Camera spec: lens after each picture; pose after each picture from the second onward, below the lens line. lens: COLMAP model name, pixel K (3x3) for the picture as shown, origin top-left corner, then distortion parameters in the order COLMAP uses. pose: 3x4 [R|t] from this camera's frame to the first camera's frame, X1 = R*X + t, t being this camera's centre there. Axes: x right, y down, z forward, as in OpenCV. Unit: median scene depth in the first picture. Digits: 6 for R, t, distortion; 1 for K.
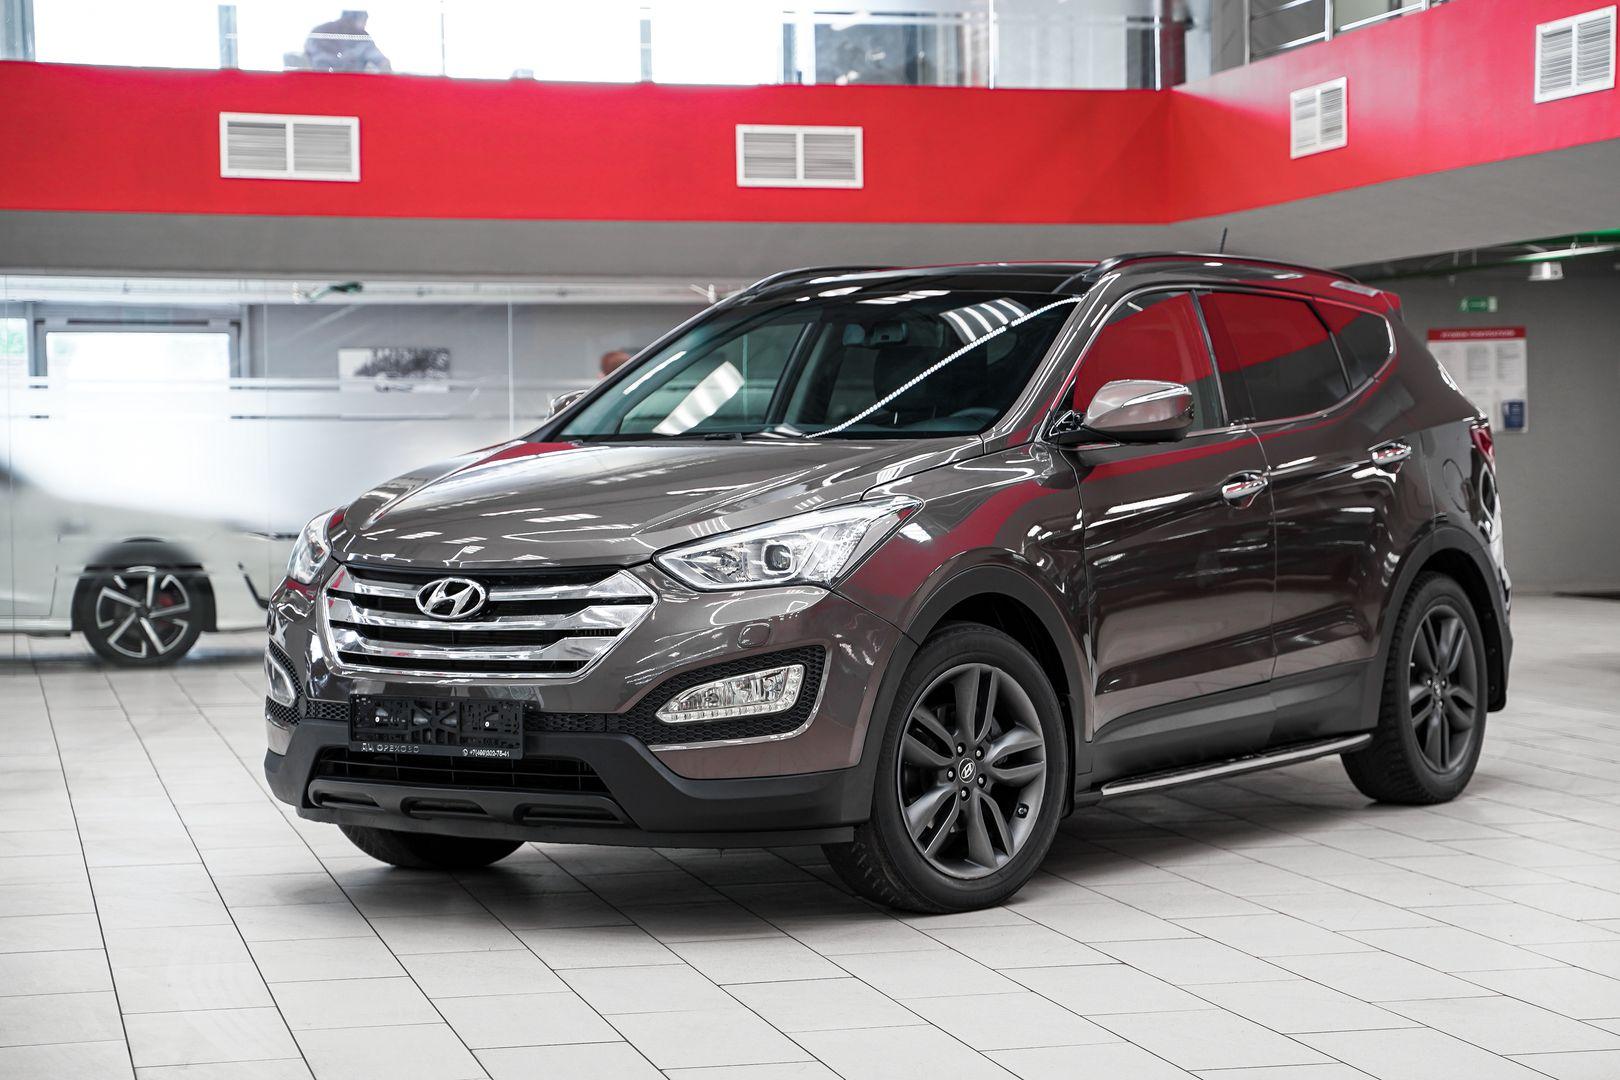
lens RADIAL K [[2988.3, 0, 811.4], [0, 2988.3, 546.6], [0, 0, 1]] dist [0.181827, 0.000000]
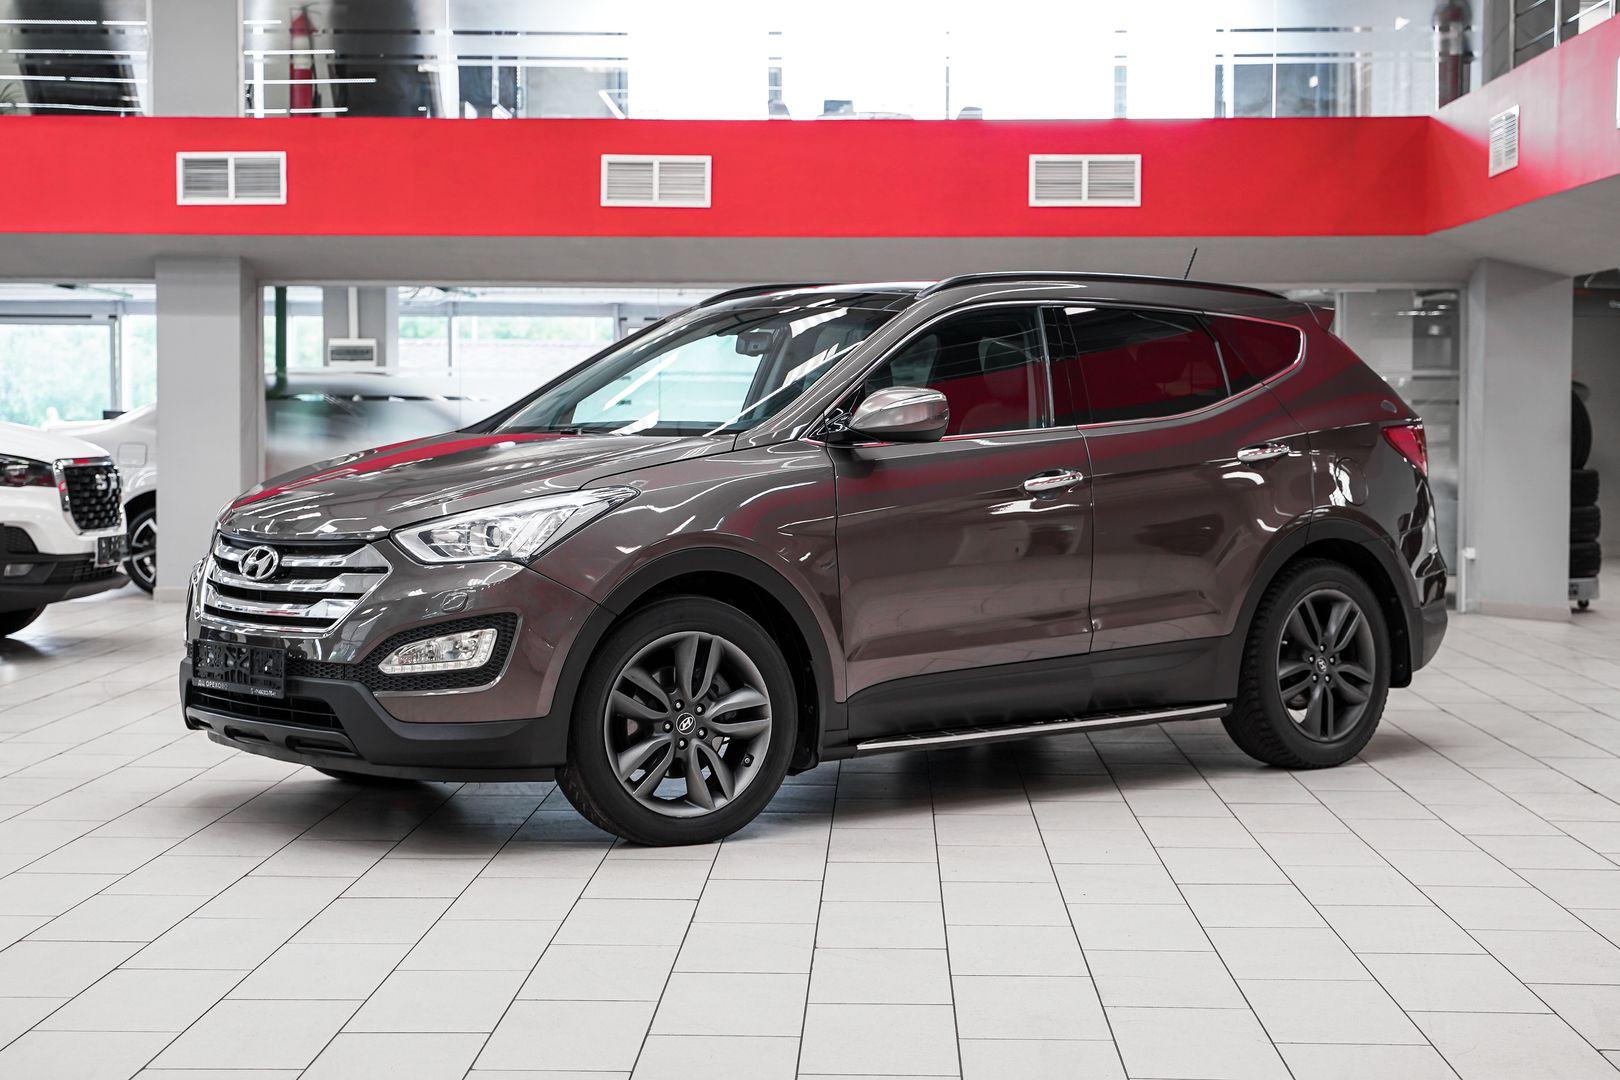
lens RADIAL K [[2493.5, 0, 783.9], [0, 2493.5, 513.3], [0, 0, 1]] dist [0.059804, 0.000000]
pose [[0.961544, 0.023060, -0.273682, 0.294455], [-0.021638, 0.999732, 0.008212, -0.012859], [0.273798, -0.001974, 0.961785, 0.070361]]
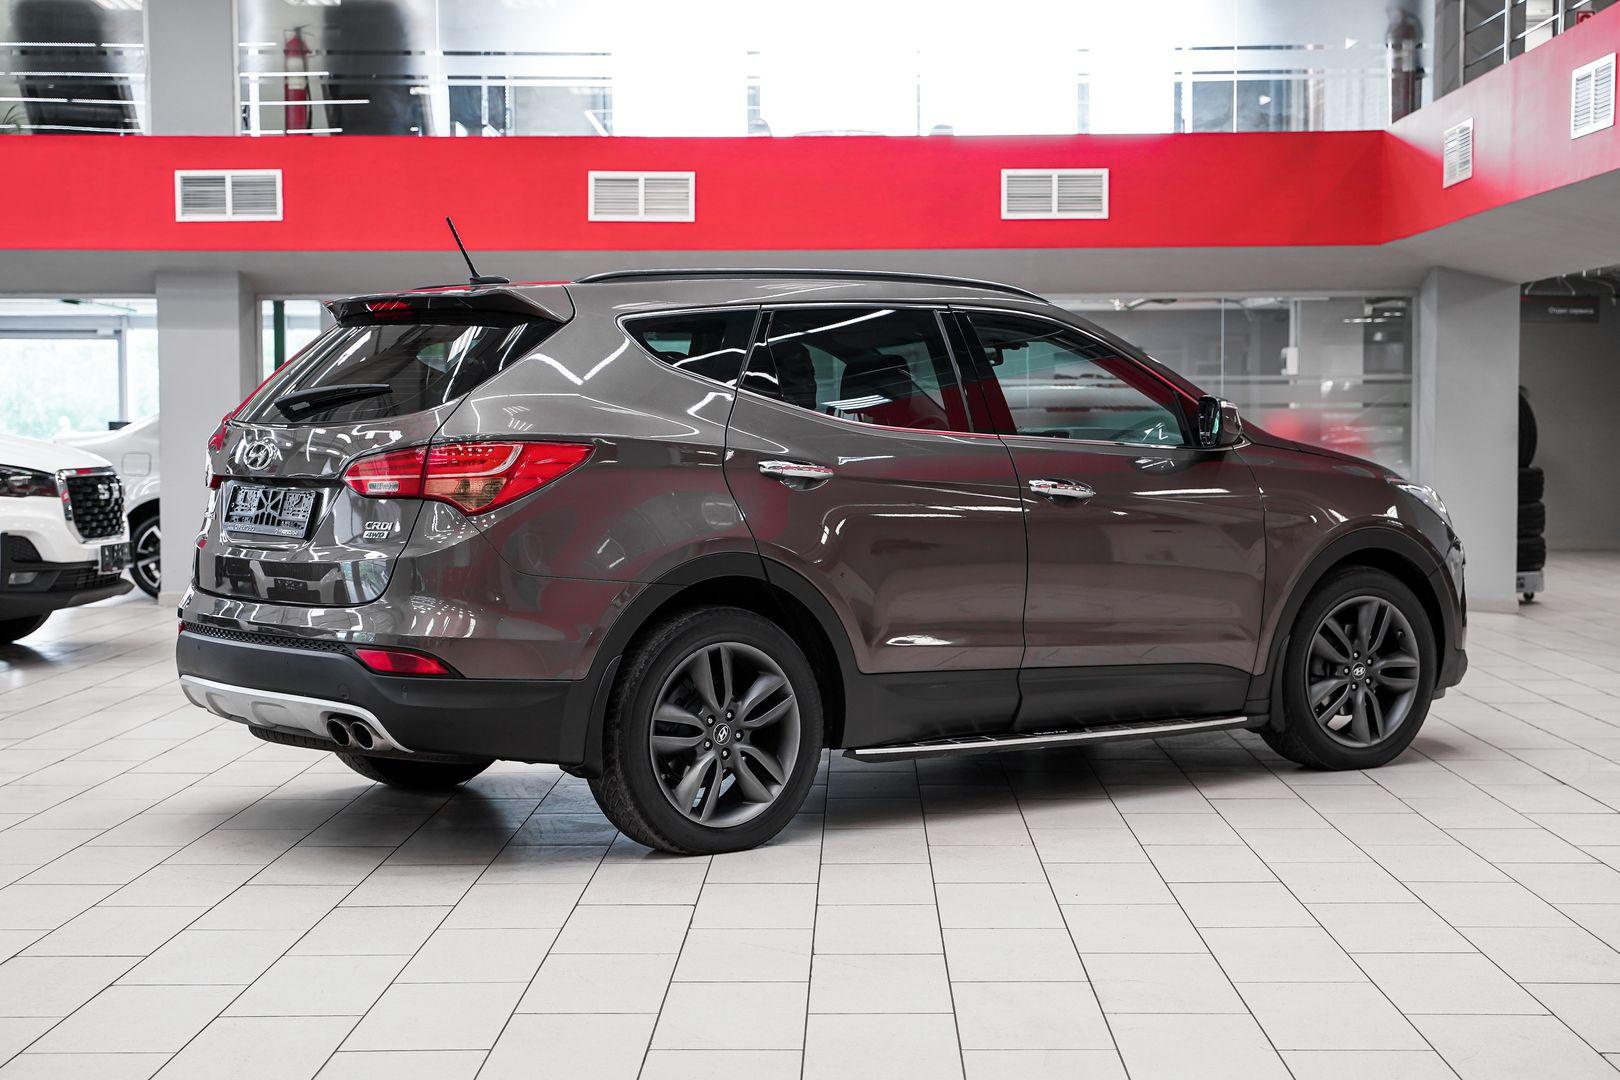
lens RADIAL K [[2356.1, 0, 811.4], [0, 2356.1, 541.0], [0, 0, 1]] dist [0.054527, 0.000000]
pose [[0.967203, 0.018233, -0.253348, 0.280526], [-0.013764, 0.999717, 0.019401, -0.014519], [0.253630, -0.015278, 0.967181, 0.103455]]
